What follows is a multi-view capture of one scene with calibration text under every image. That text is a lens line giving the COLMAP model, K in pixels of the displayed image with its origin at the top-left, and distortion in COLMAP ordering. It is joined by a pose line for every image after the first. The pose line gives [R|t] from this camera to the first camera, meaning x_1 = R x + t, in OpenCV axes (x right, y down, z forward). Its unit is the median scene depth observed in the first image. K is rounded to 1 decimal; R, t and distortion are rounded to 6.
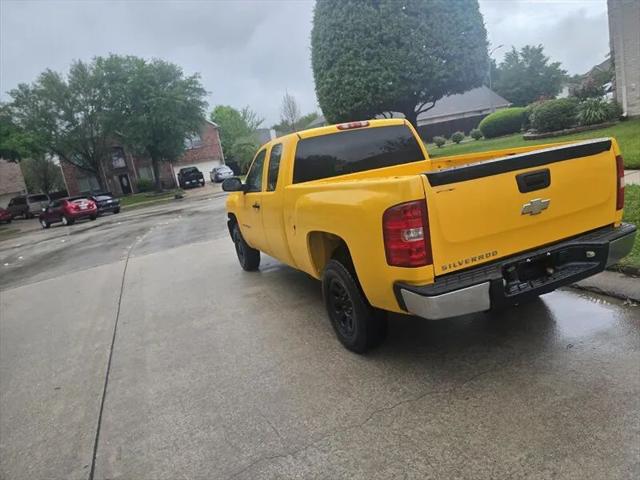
lens RADIAL K [[426.6, 0, 327.5], [0, 426.6, 235.9], [0, 0, 1]] dist [0.062085, -0.058262]
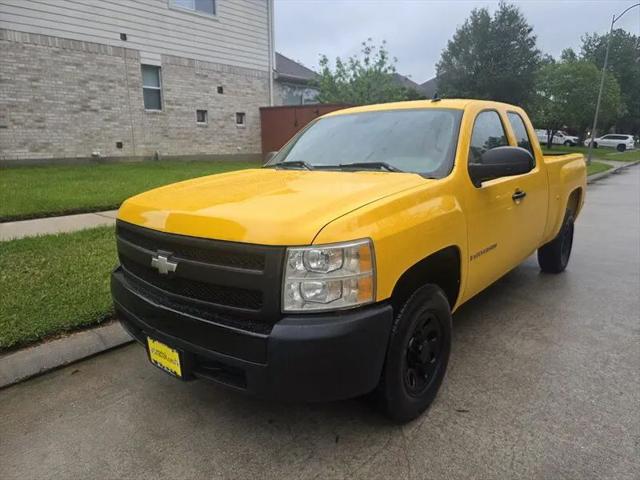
lens RADIAL K [[426.9, 0, 326.8], [0, 426.9, 242.9], [0, 0, 1]] dist [0.062178, -0.060258]
pose [[-0.442514, -0.027736, 0.896333, -0.251456], [0.243094, 0.958386, 0.149670, -0.068047], [-0.863184, 0.284124, -0.417357, 0.622728]]
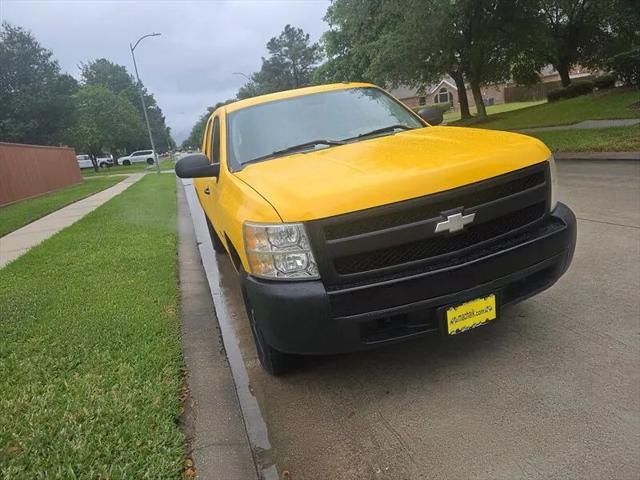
lens RADIAL K [[426.6, 0, 319.2], [0, 426.6, 236.4], [0, 0, 1]] dist [0.062085, -0.058262]
pose [[-0.938264, 0.300240, 0.171803, -0.052554], [0.344602, 0.854576, 0.388523, -0.126758], [-0.030168, 0.423740, -0.905281, 0.760722]]
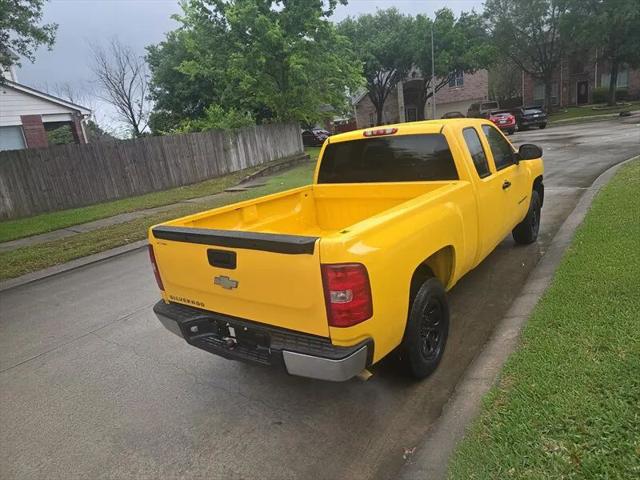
lens RADIAL K [[426.6, 0, 326.4], [0, 426.6, 245.4], [0, 0, 1]] dist [0.062085, -0.058262]
pose [[0.513182, 0.323301, -0.795060, 0.297323], [-0.120143, 0.944280, 0.306432, -0.105952], [0.849829, -0.061734, 0.523430, 0.138990]]
